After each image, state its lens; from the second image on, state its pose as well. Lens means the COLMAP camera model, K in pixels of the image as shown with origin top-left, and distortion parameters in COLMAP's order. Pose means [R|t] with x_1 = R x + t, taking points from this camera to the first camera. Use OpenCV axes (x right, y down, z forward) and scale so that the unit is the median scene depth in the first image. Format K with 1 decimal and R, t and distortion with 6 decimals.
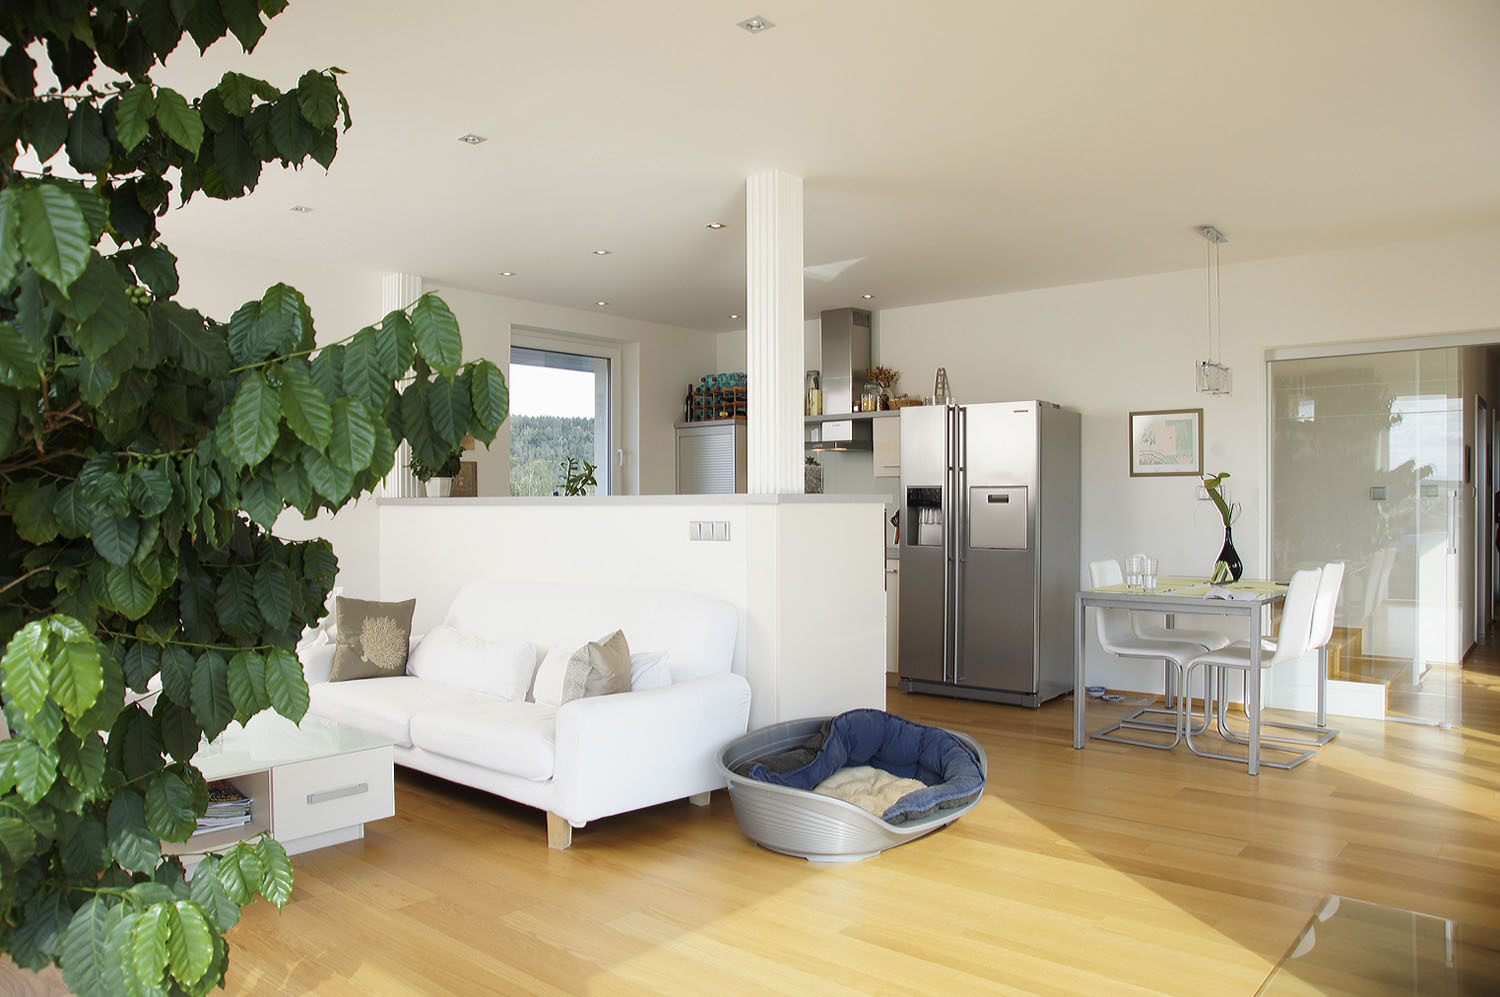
lens RADIAL K [[1031.9, 0, 750.0], [0, 1031.9, 498.5], [0, 0, 1]] dist [-0.100209, 0.073263]
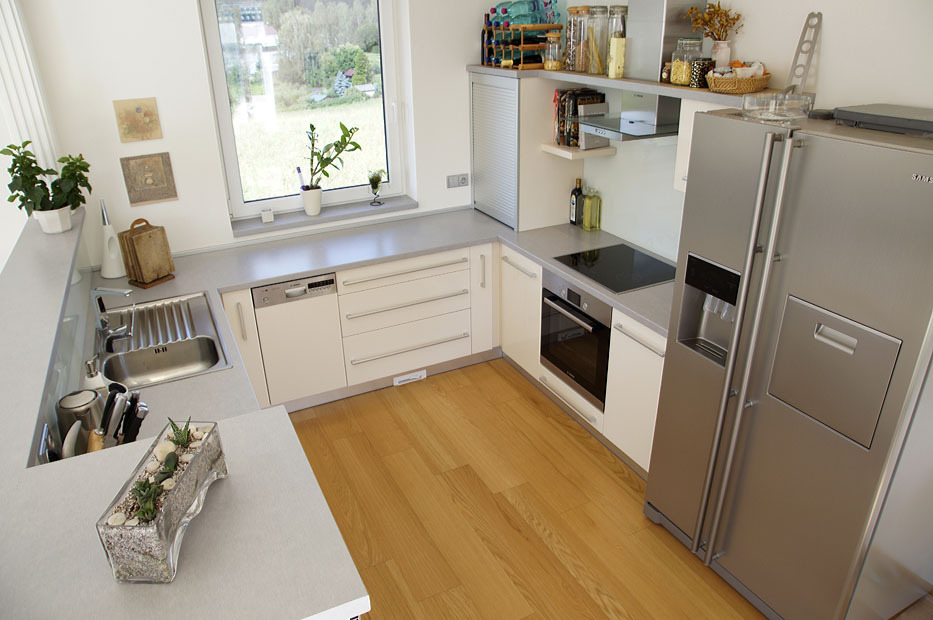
lens RADIAL K [[641.9, 0, 466.5], [0, 641.9, 310.0], [0, 0, 1]] dist [-0.100209, 0.073263]
pose [[0.927200, 0.147318, -0.344380, 0.146095], [0.012463, 0.906766, 0.421451, -0.122103], [0.374359, -0.395061, 0.838917, 0.557579]]
